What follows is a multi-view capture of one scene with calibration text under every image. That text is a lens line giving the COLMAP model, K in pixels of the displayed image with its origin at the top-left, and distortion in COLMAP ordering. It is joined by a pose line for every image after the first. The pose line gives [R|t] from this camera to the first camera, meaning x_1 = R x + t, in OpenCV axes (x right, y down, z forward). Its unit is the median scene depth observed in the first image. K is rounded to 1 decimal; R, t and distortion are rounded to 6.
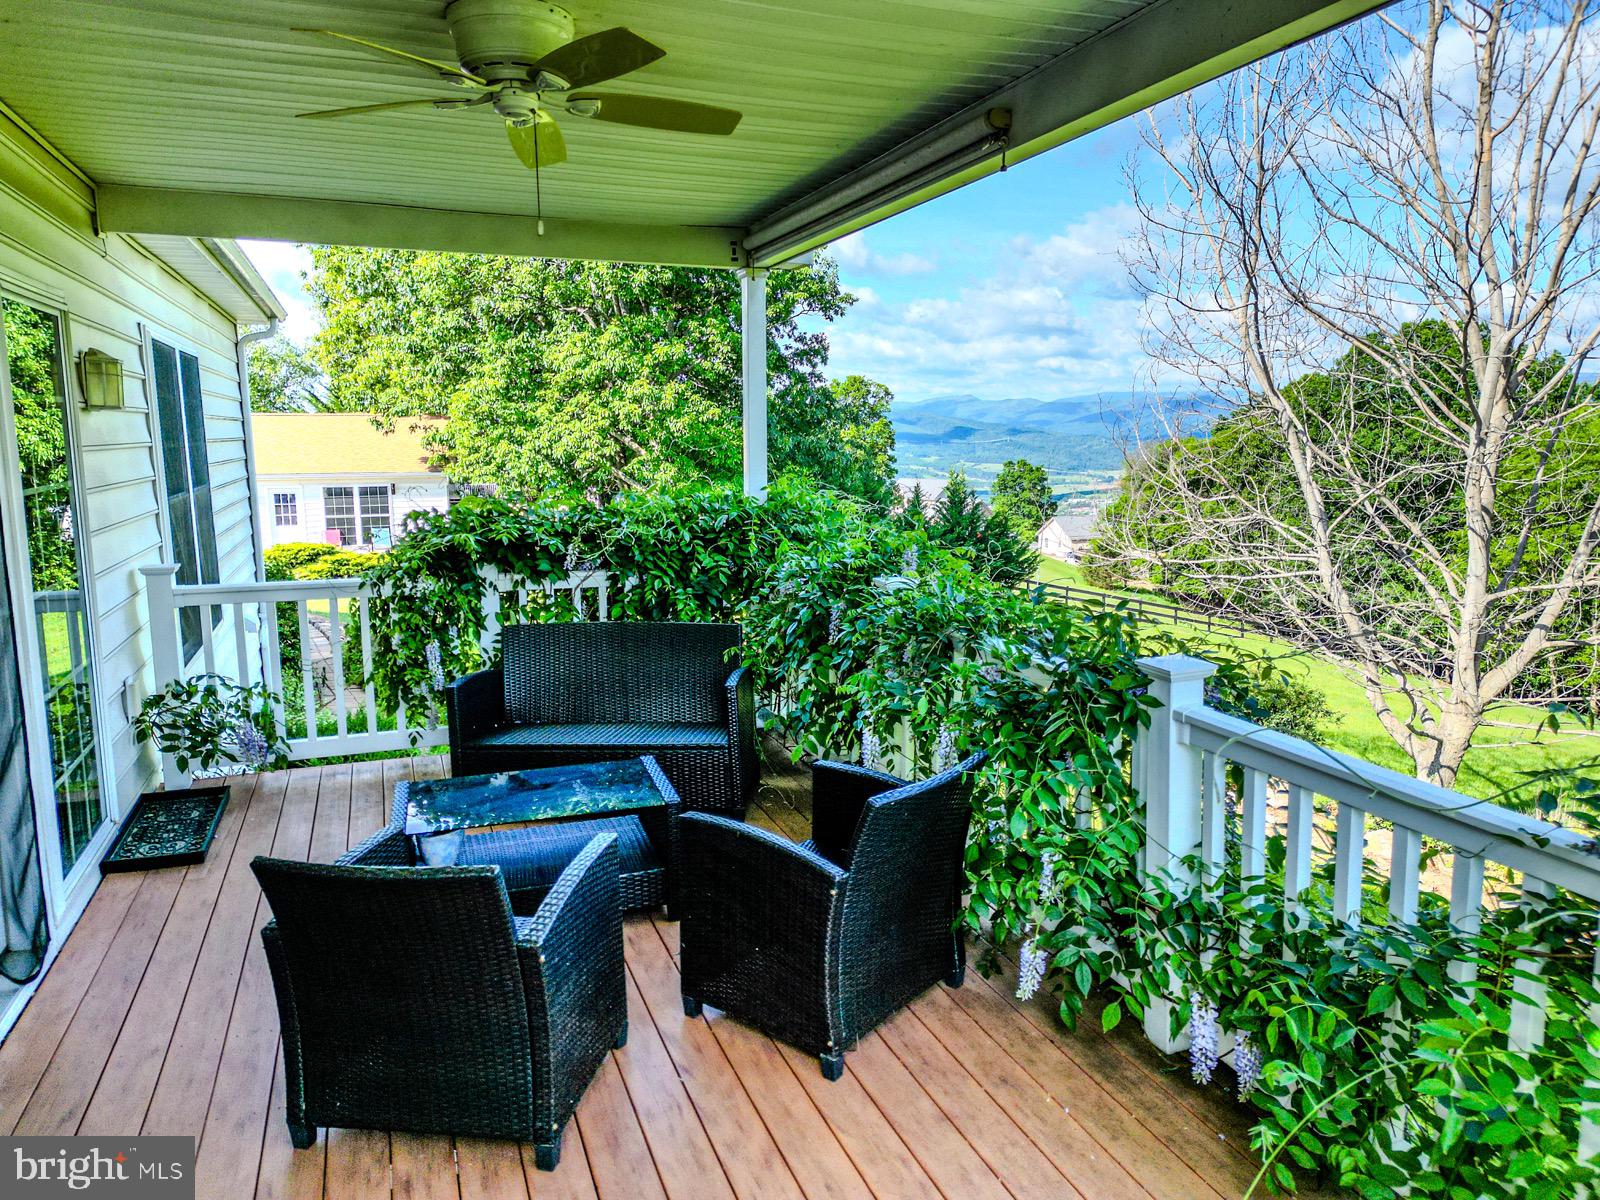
lens RADIAL K [[1117.1, 0, 805.8], [0, 1117.1, 605.3], [0, 0, 1]] dist [0.059977, -0.048077]
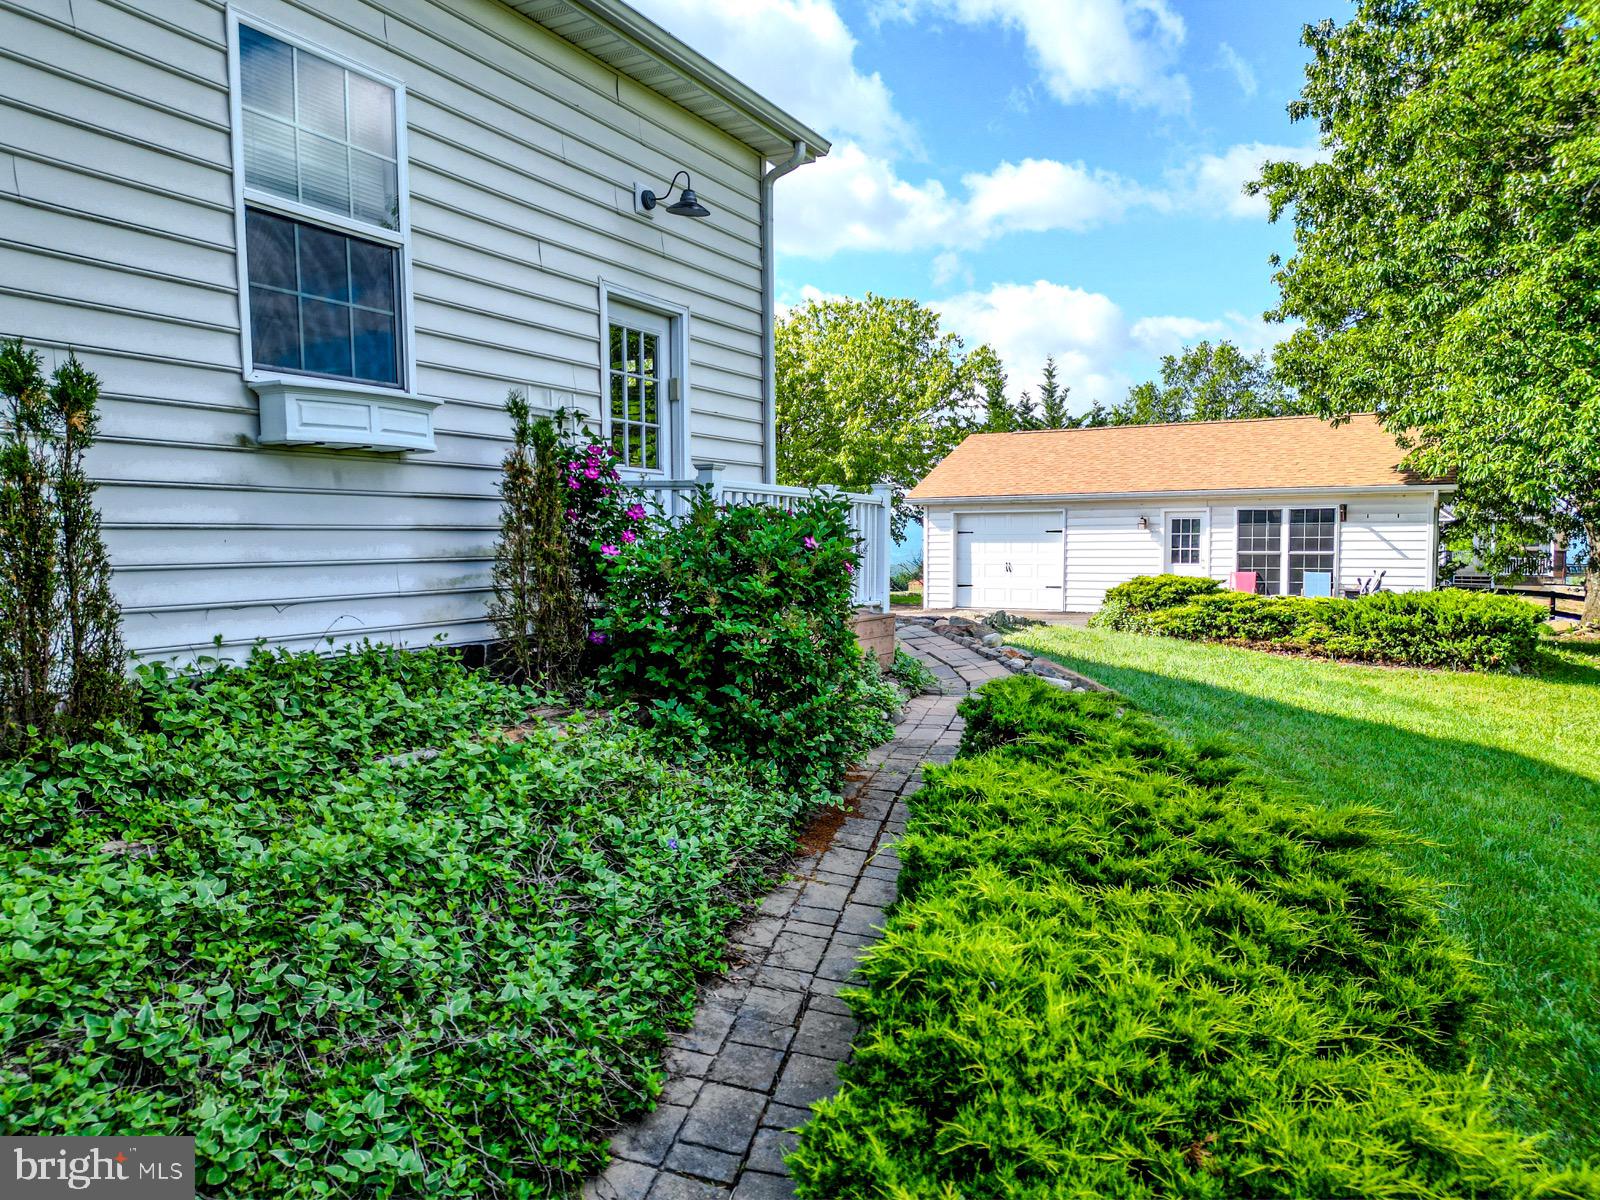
lens RADIAL K [[1117.1, 0, 796.3], [0, 1117.1, 597.9], [0, 0, 1]] dist [0.059977, -0.048077]
pose [[0.654802, 0.046984, -0.754339, -0.090538], [-0.115534, 0.992558, -0.038468, 0.008622], [0.746918, 0.112341, 0.655357, 0.394614]]
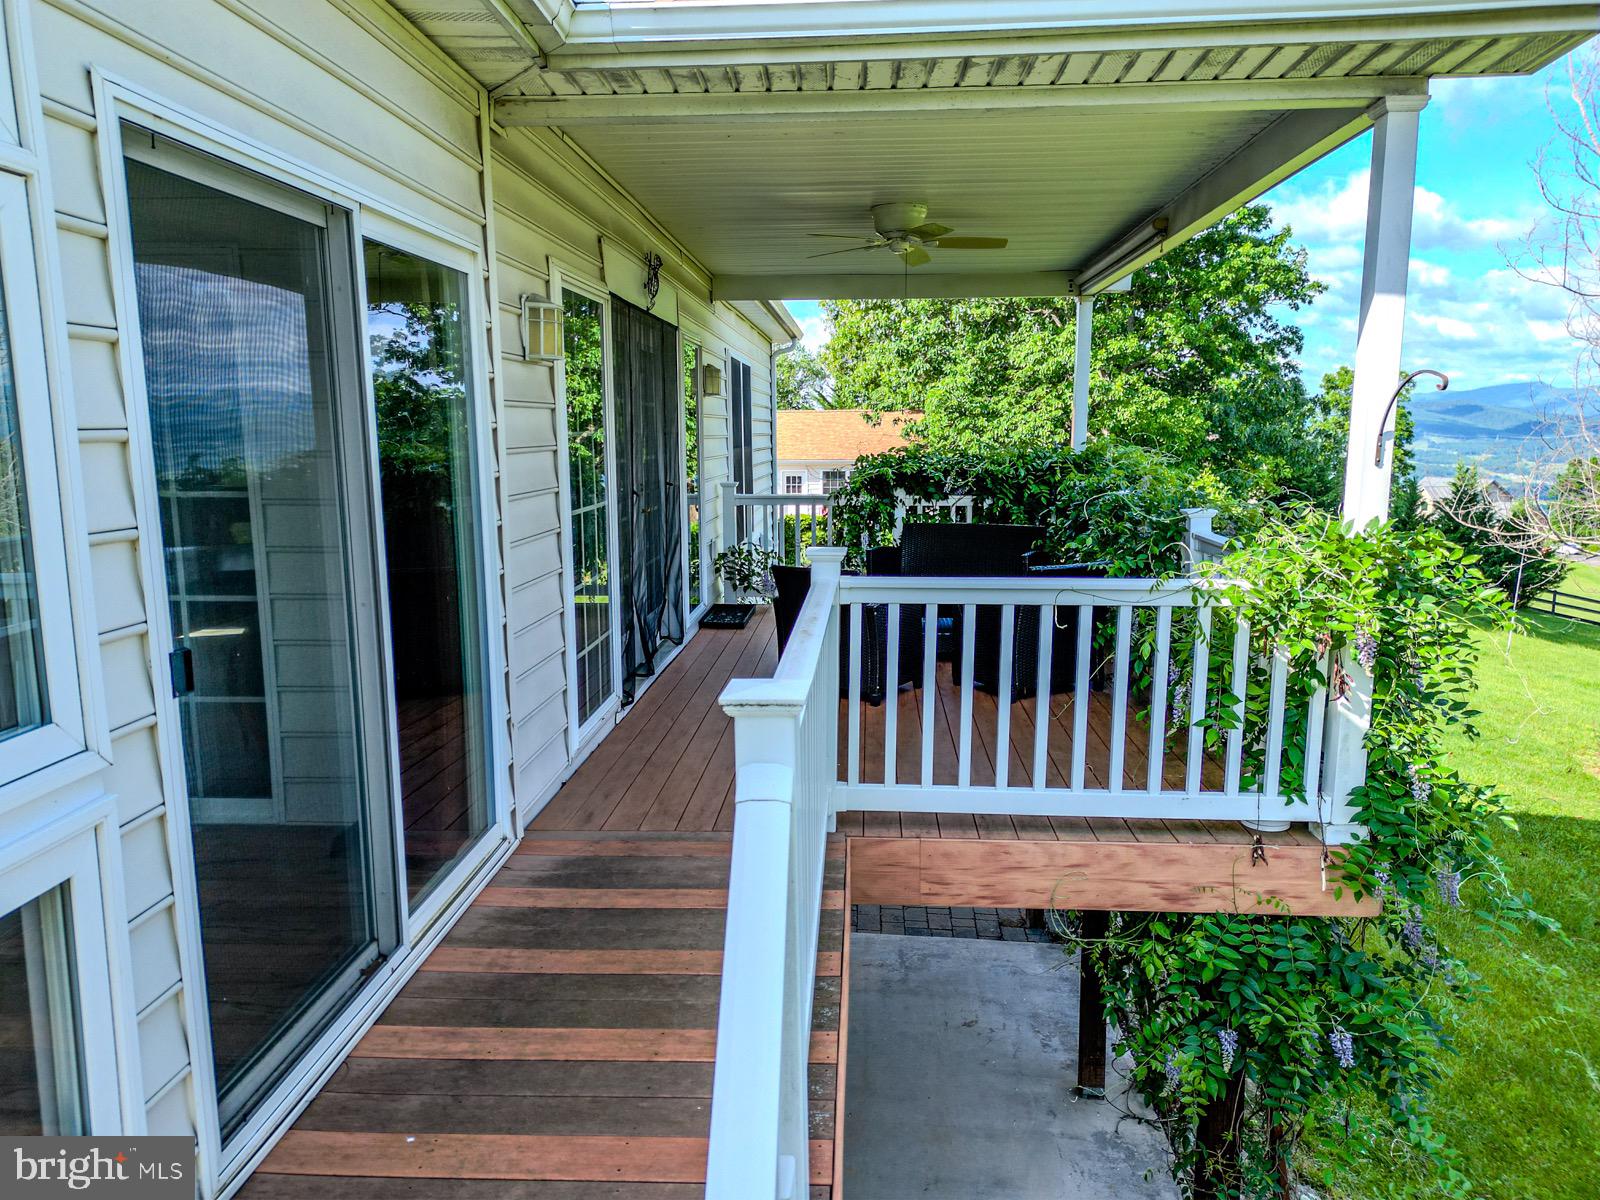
lens RADIAL K [[1117.1, 0, 787.8], [0, 1117.1, 612.2], [0, 0, 1]] dist [0.059977, -0.048077]
pose [[0.906105, 0.067073, -0.417701, 0.054386], [-0.063399, 0.997730, 0.022685, 0.024285], [0.418274, 0.005927, 0.908301, -0.114651]]
